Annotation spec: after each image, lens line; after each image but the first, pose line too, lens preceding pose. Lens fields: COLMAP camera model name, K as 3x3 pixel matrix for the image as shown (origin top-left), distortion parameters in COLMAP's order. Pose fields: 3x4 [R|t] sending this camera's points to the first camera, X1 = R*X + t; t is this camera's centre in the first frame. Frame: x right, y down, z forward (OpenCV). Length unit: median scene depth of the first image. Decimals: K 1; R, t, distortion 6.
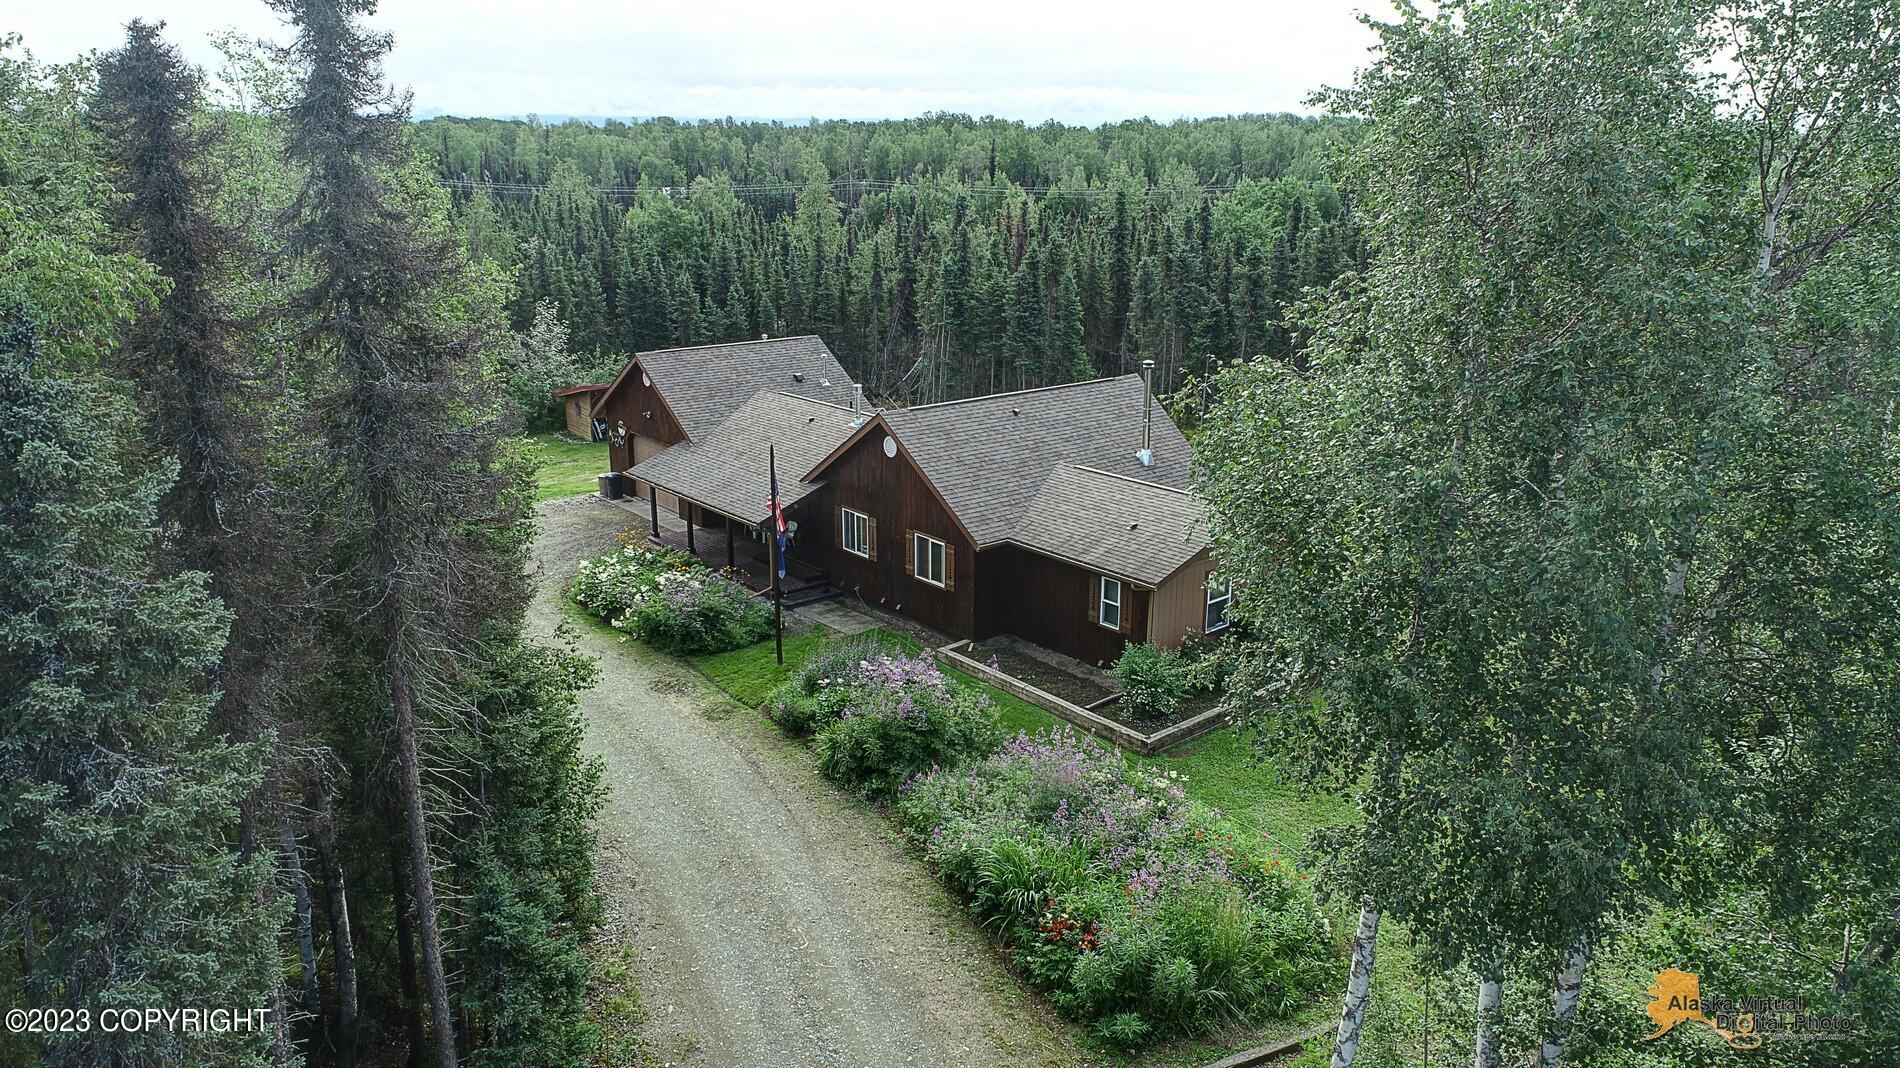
lens RADIAL K [[1276.7, 0, 950.0], [0, 1276.7, 534.0], [0, 0, 1]] dist [-0.011828, -0.000042]
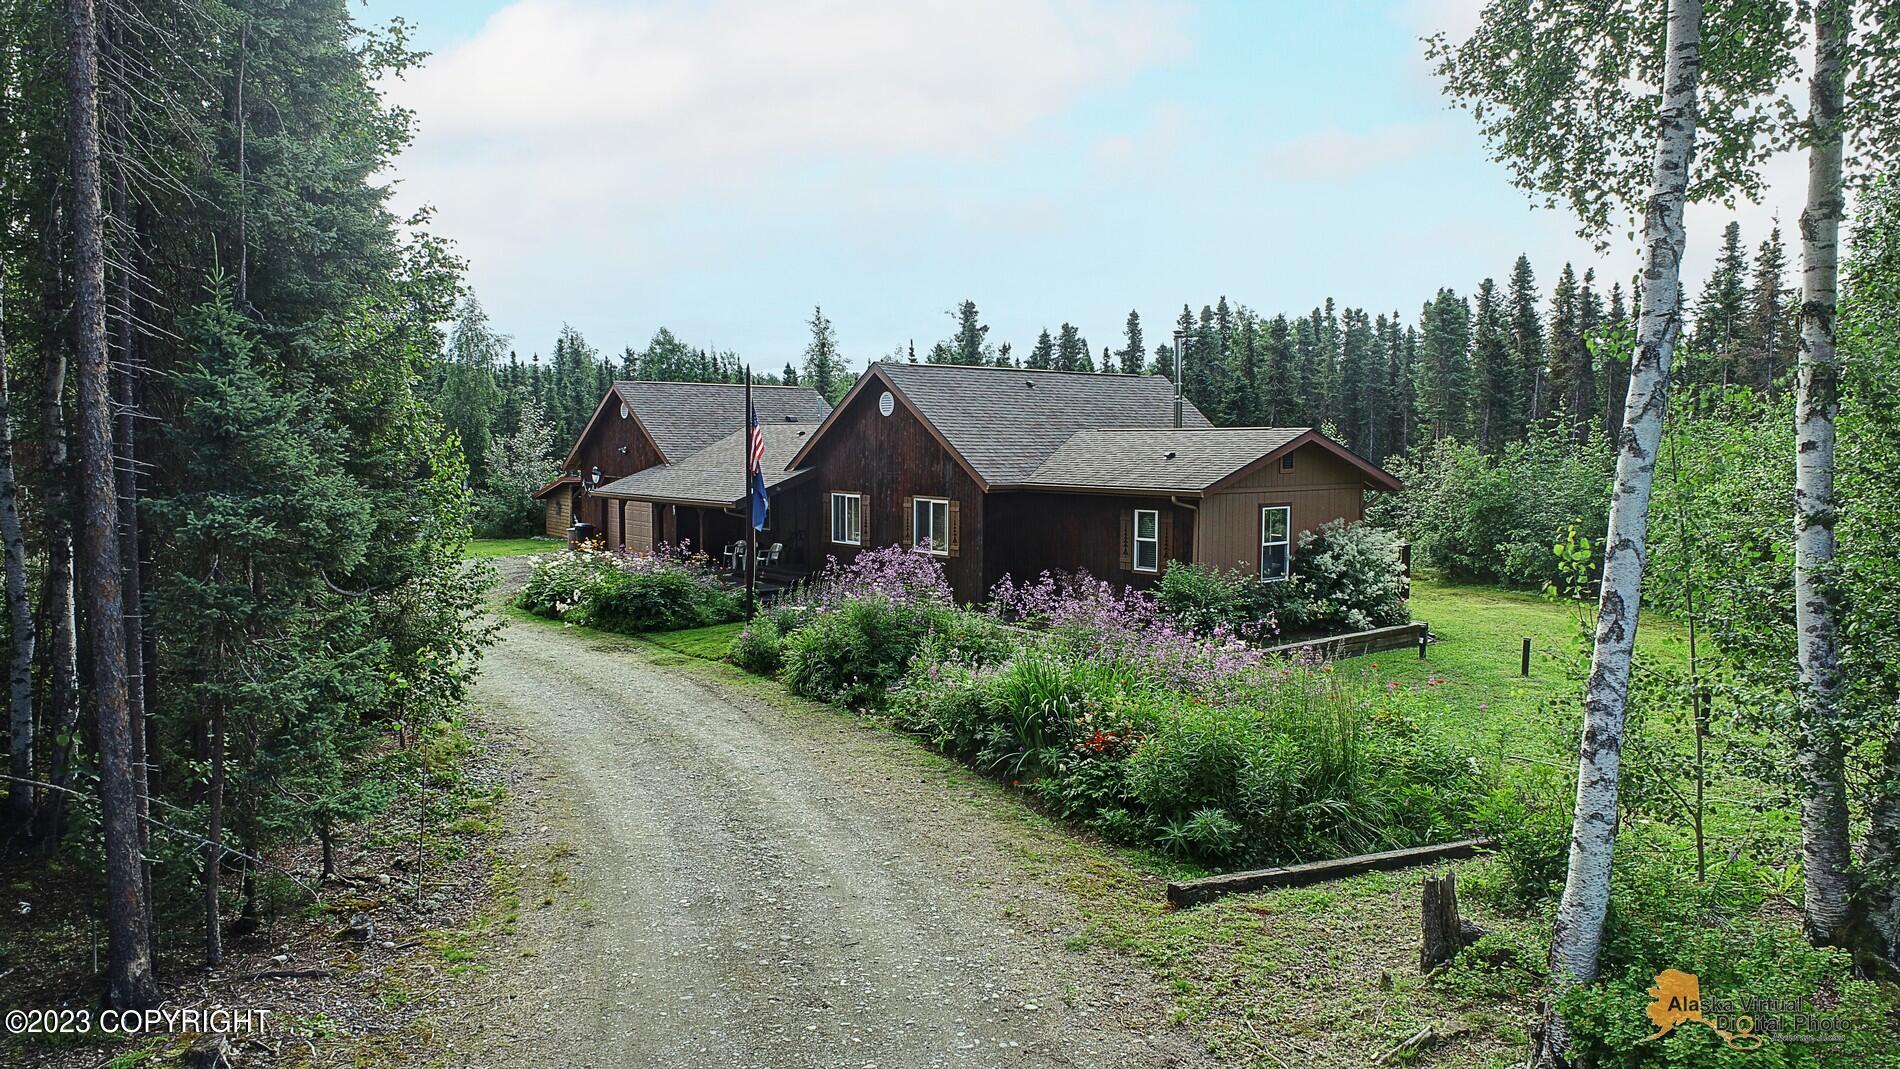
lens RADIAL K [[1276.7, 0, 950.0], [0, 1276.7, 534.5], [0, 0, 1]] dist [-0.011828, -0.000042]
pose [[0.999970, 0.001831, -0.007484, 0.003491], [-0.003360, 0.977754, -0.209729, 0.217090], [0.006934, 0.209748, 0.977731, 0.175246]]
